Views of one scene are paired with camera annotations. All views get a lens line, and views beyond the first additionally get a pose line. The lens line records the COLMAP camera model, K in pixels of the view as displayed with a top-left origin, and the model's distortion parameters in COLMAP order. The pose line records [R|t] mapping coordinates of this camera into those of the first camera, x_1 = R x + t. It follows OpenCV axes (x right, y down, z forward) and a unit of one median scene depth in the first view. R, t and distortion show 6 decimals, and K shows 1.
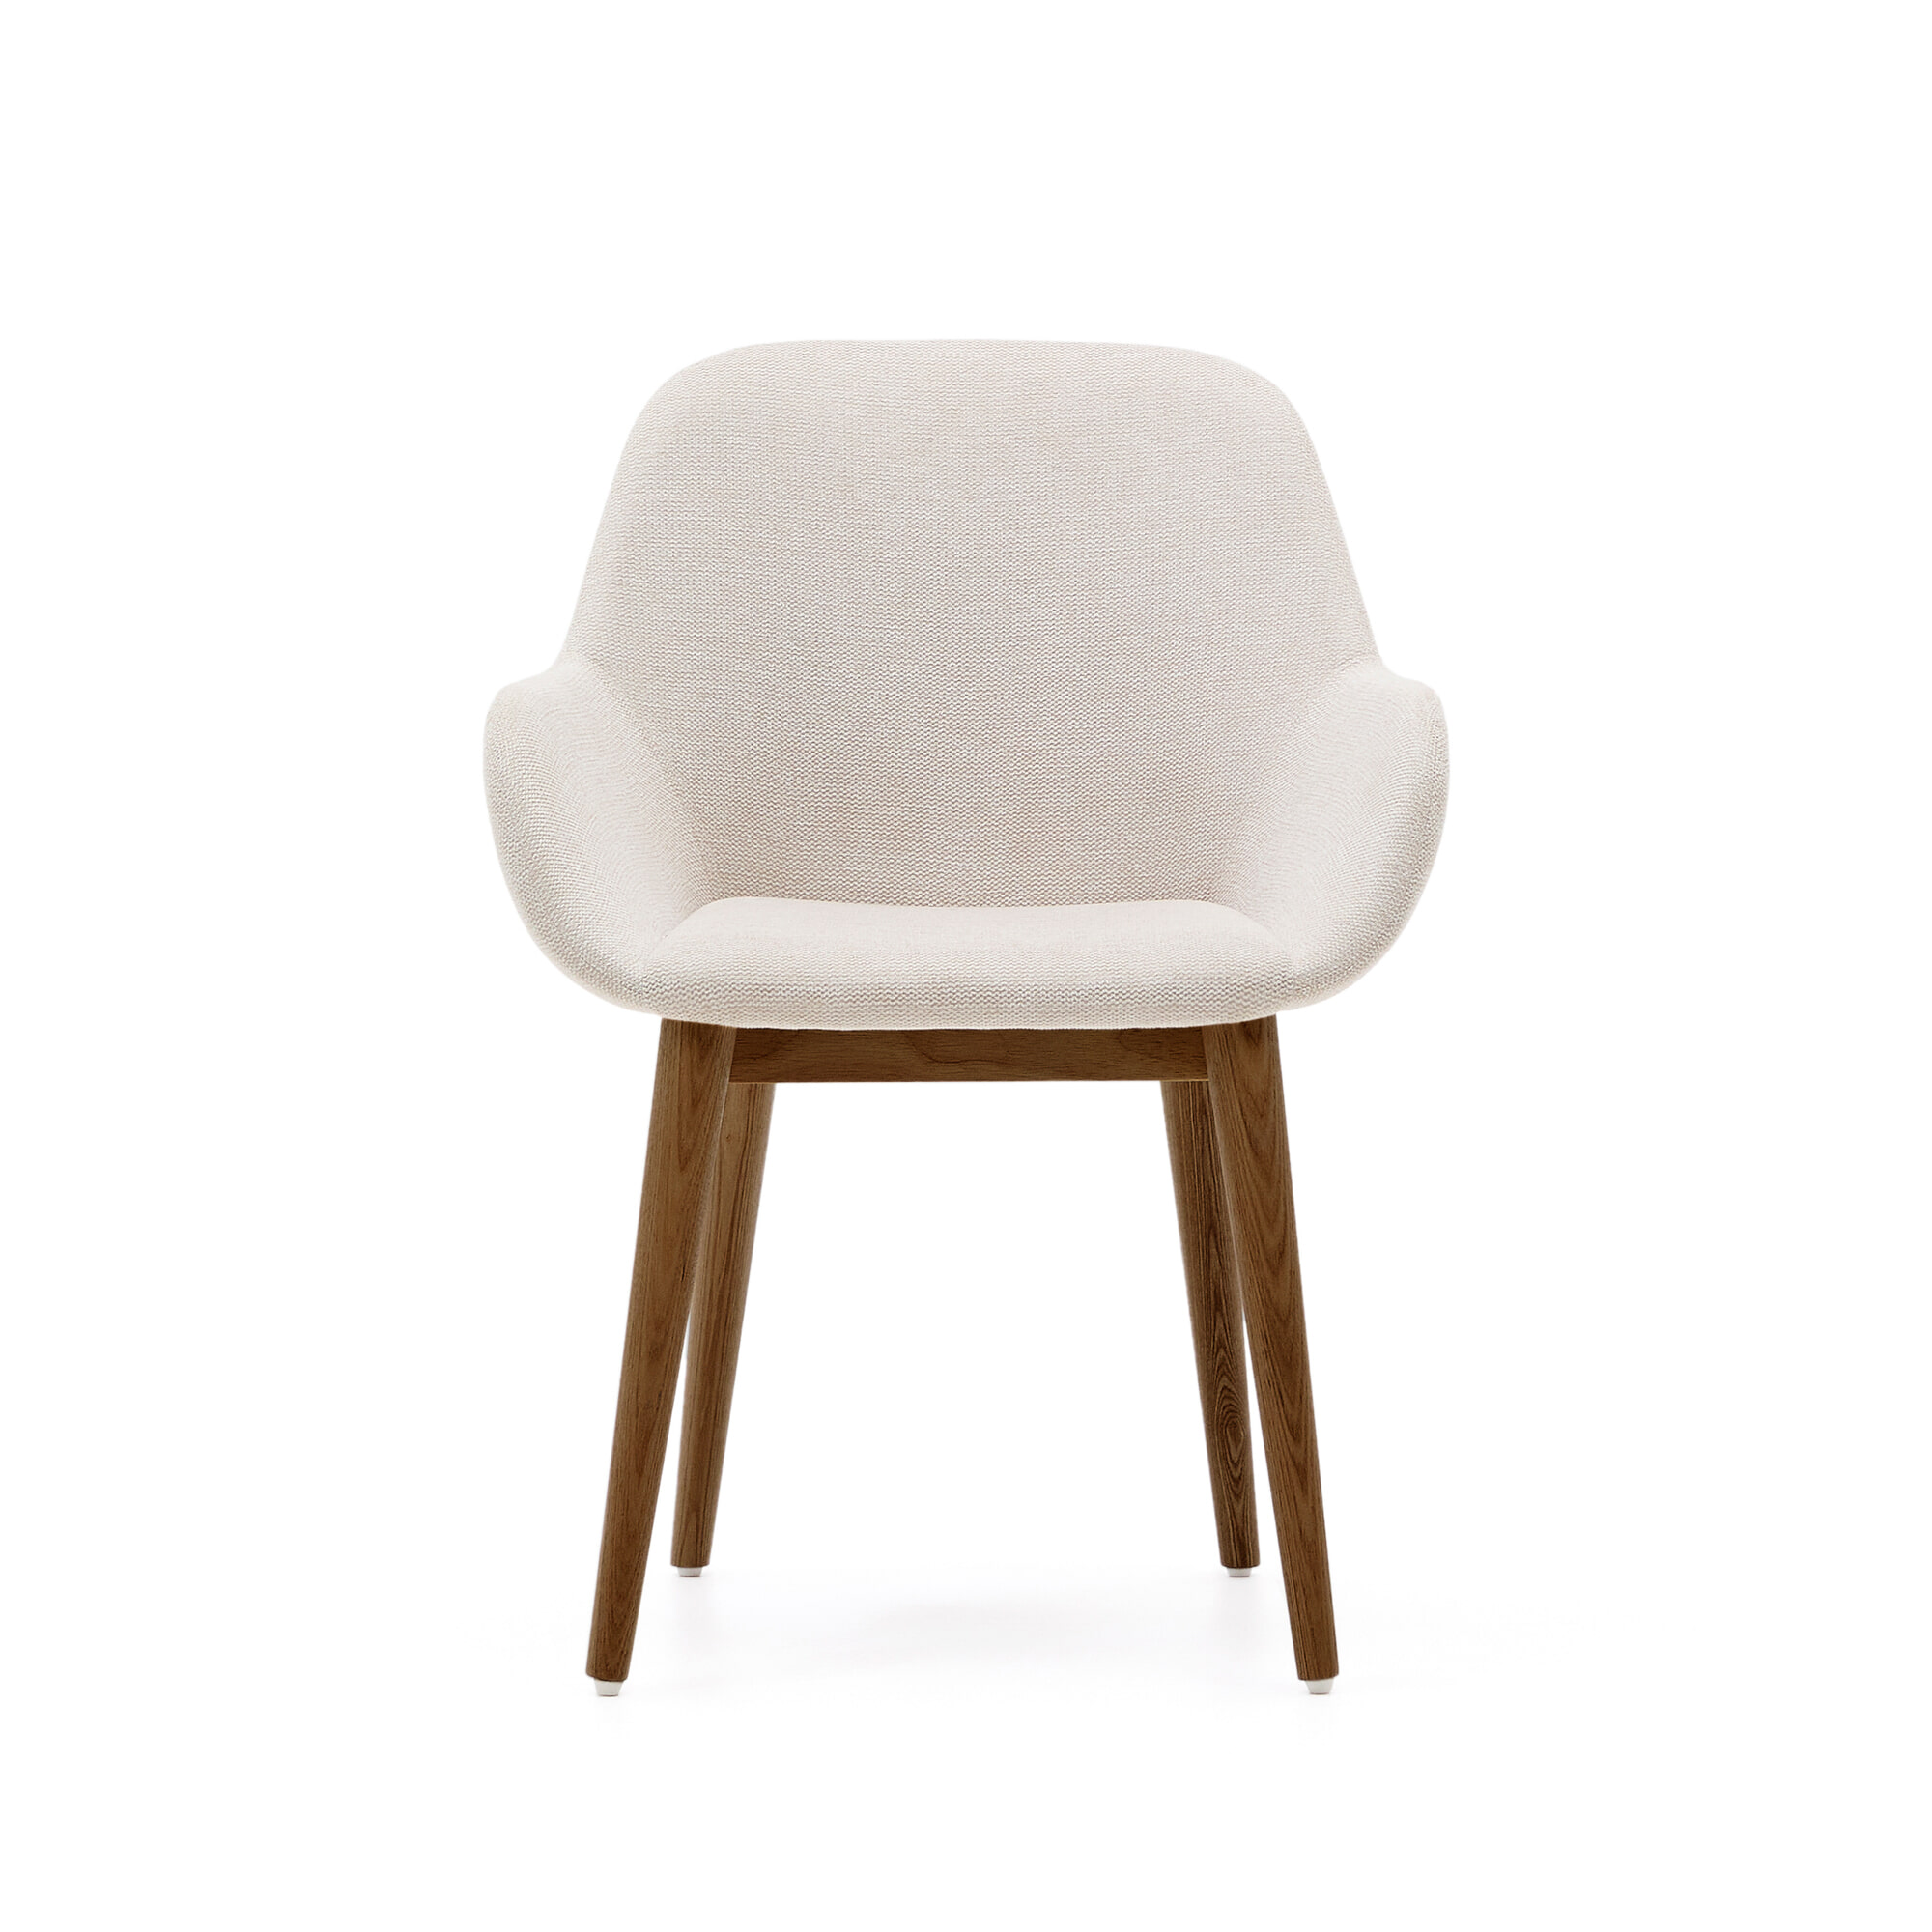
lens RADIAL K [[8355.2, 0, 967.0], [0, 8355.2, 965.7], [0, 0, 1]] dist [0.251802, 0.000000]
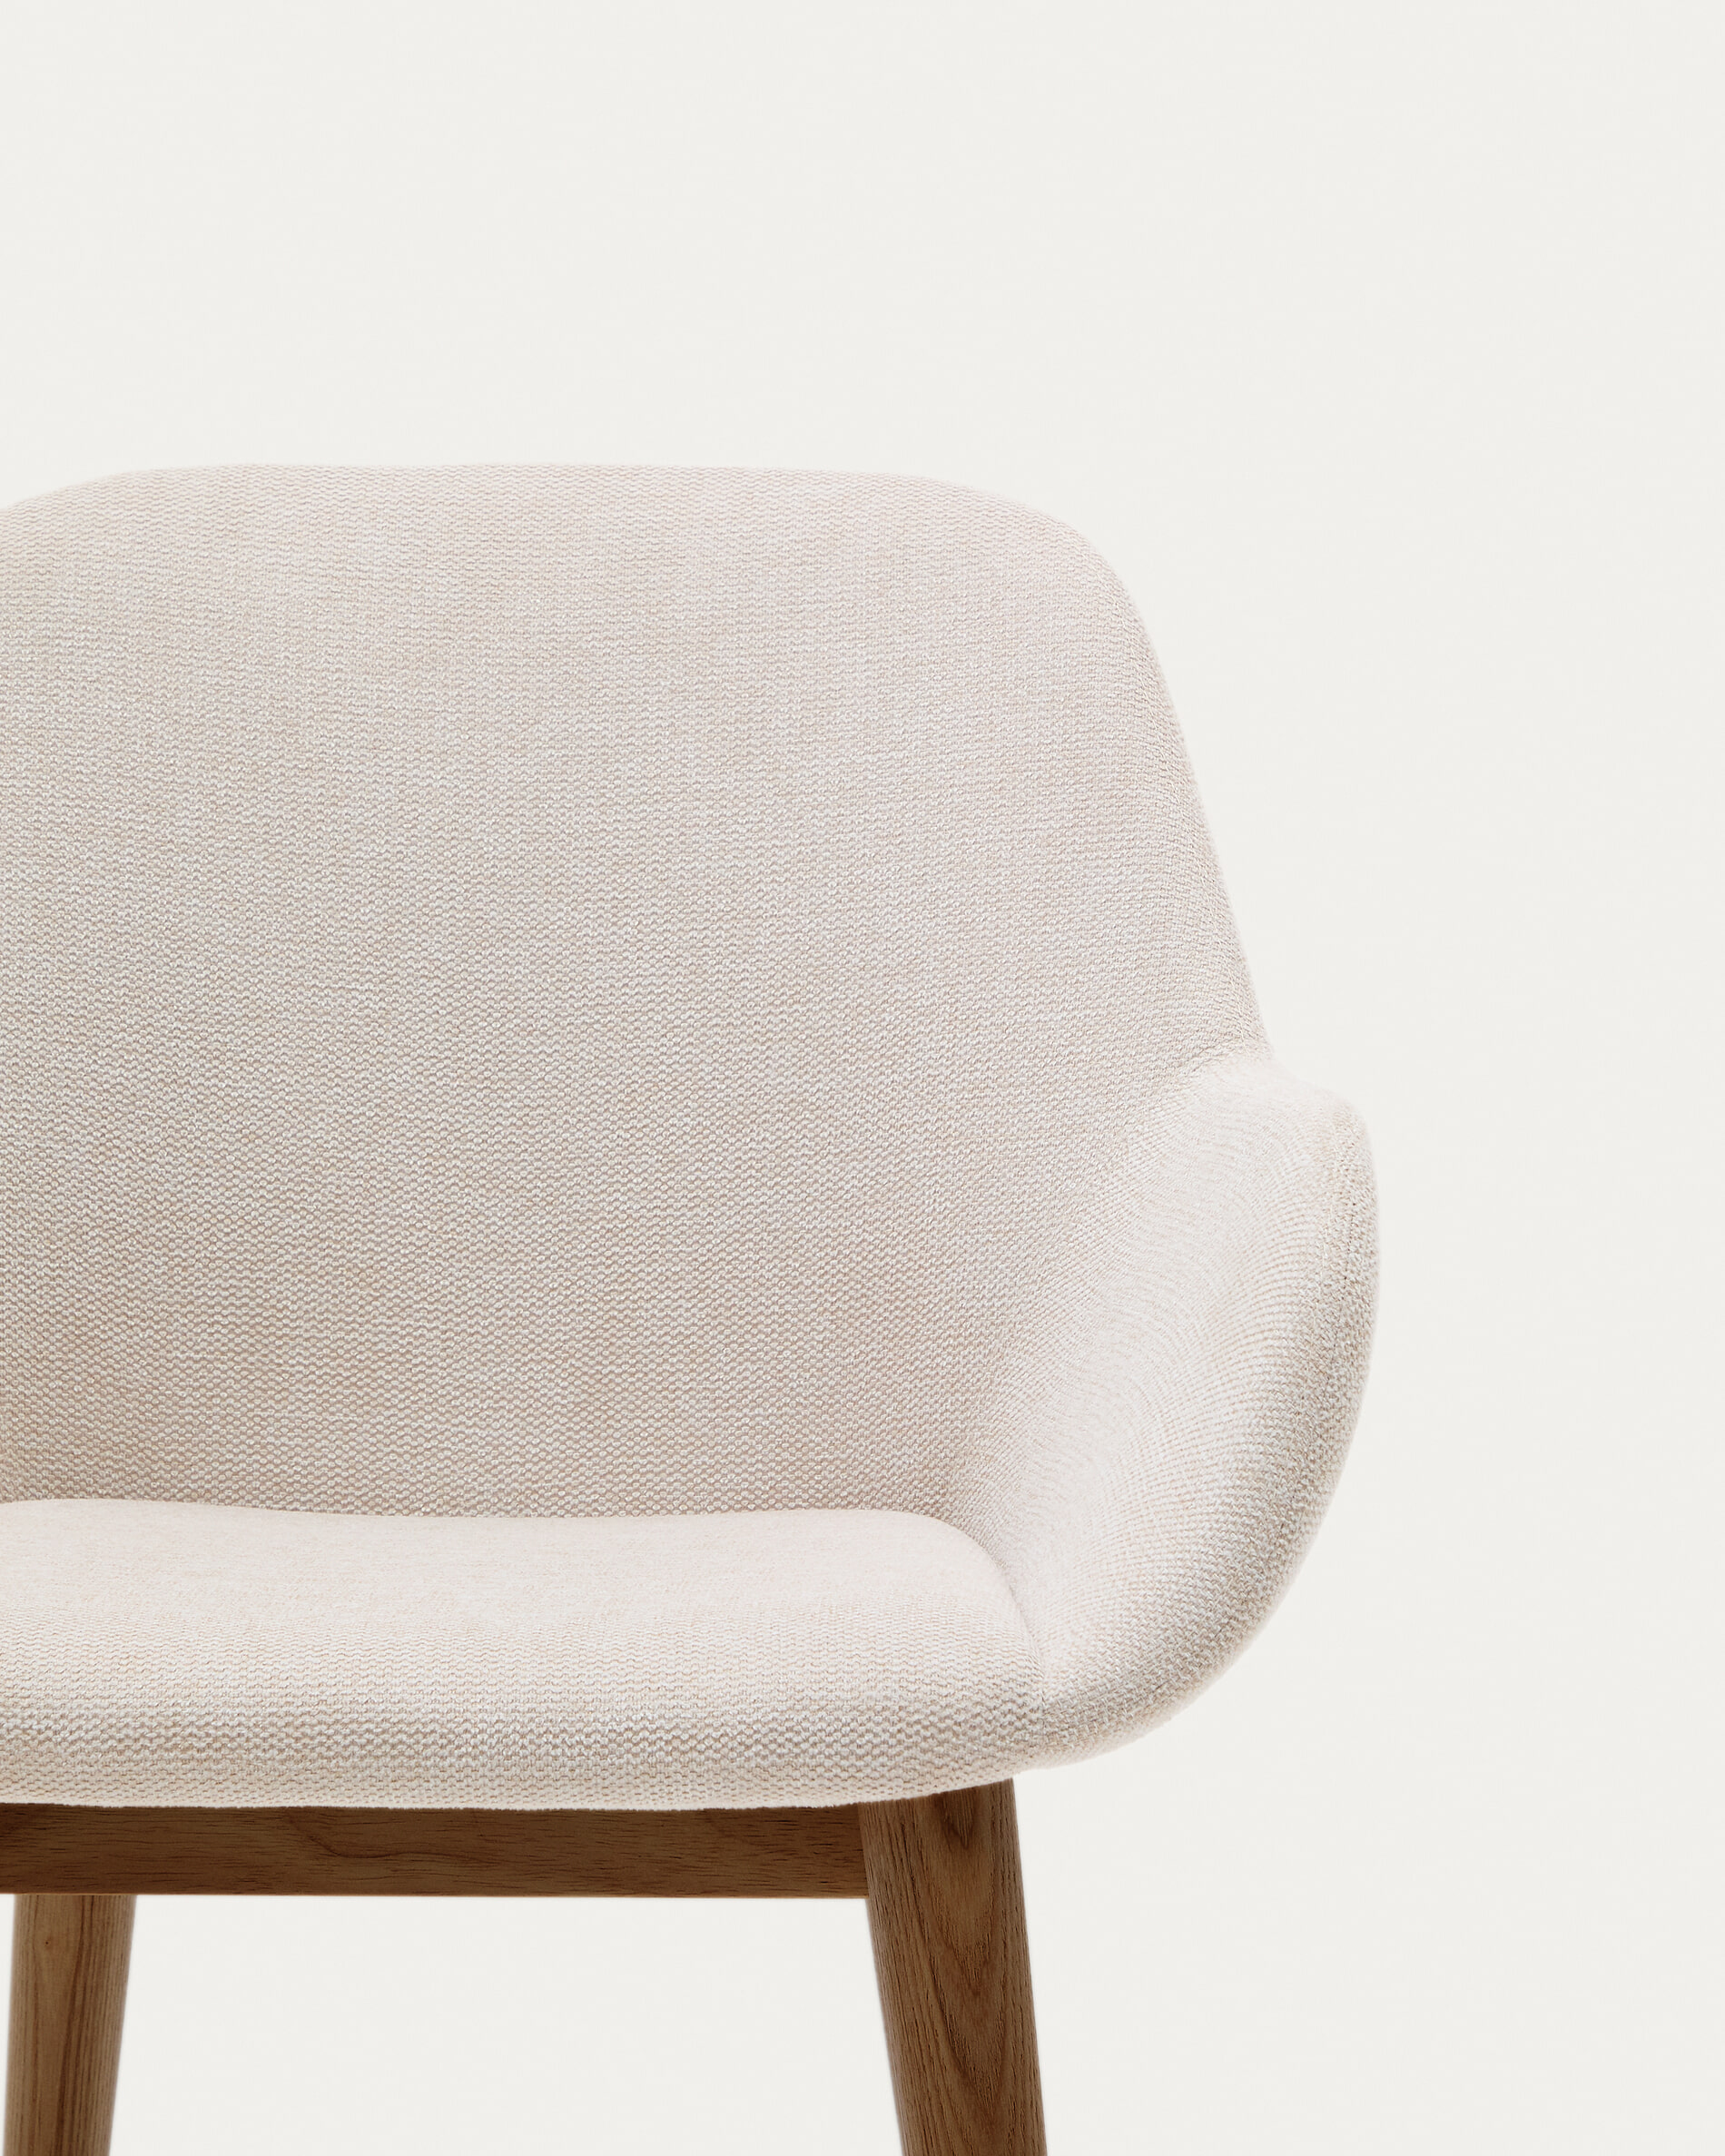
lens RADIAL K [[6609.1, 0, 861.6], [0, 6609.1, 1080.0], [0, 0, 1]] dist [-0.227943, 0.000000]
pose [[0.998464, 0.003293, -0.055298, 0.048515], [-0.005492, 0.999199, -0.039649, -0.019007], [0.055123, 0.039892, 0.997682, 0.611601]]
